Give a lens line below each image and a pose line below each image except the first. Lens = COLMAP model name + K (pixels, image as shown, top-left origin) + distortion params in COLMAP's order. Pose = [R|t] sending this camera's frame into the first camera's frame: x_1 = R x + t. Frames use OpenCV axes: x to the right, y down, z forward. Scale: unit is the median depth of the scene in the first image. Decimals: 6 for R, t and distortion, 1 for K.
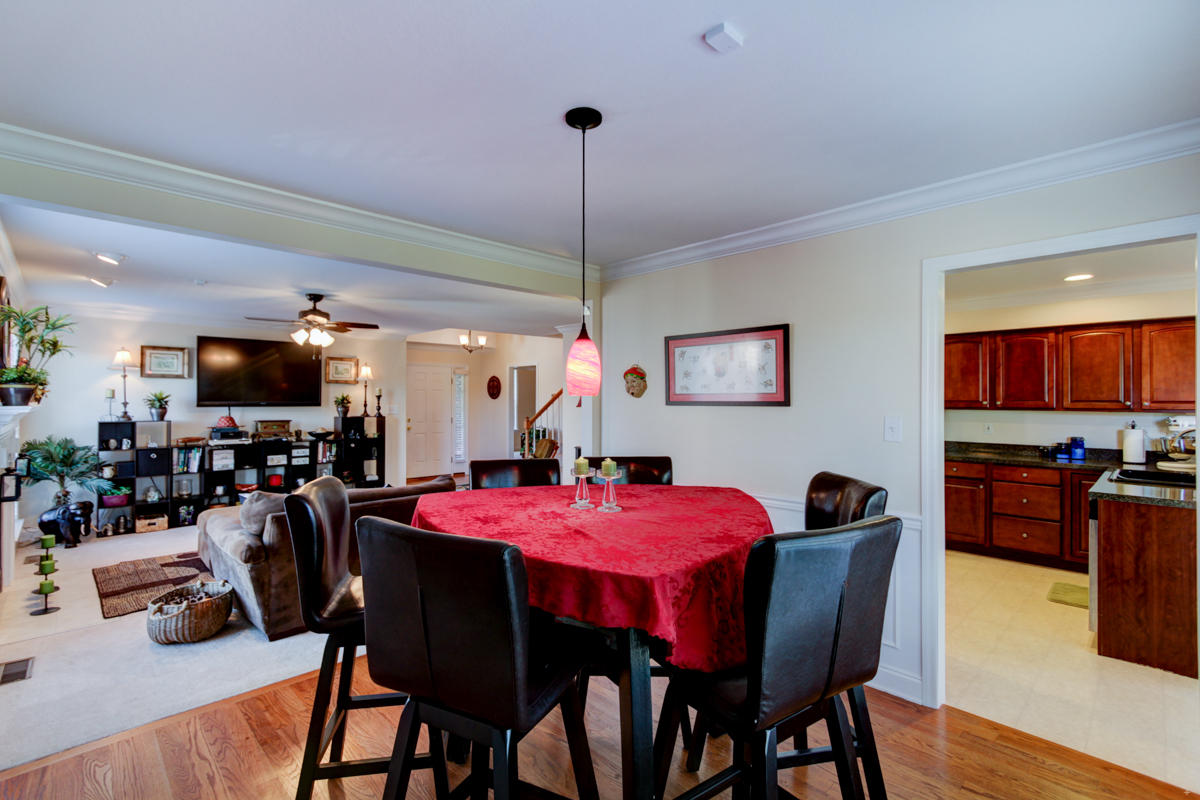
lens RADIAL K [[546.2, 0, 601.8], [0, 546.2, 396.9], [0, 0, 1]] dist [-0.004227, -0.002286]
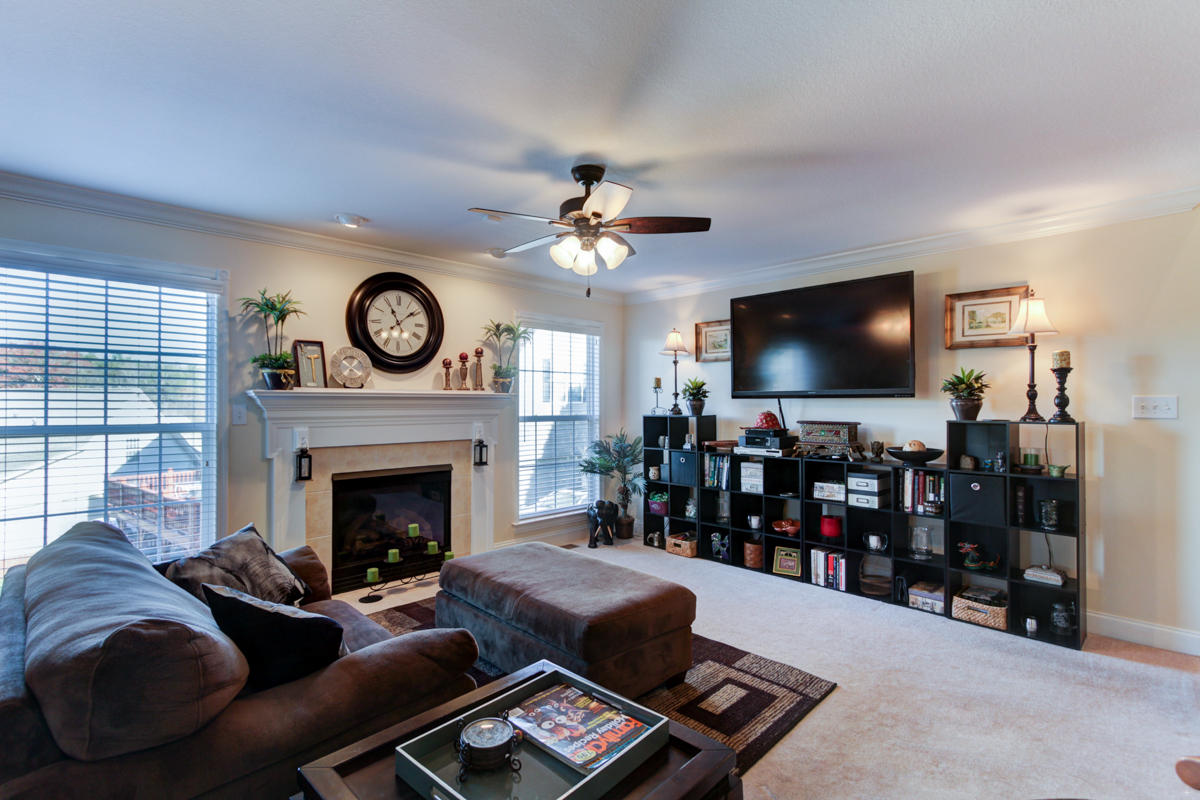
lens RADIAL K [[546.2, 0, 580.6], [0, 546.2, 401.5], [0, 0, 1]] dist [-0.004227, -0.002286]
pose [[-0.021049, -0.011542, -0.999712, -0.020660], [0.002118, 0.999931, -0.011589, 0.030923], [0.999776, -0.002362, -0.021023, 0.839823]]
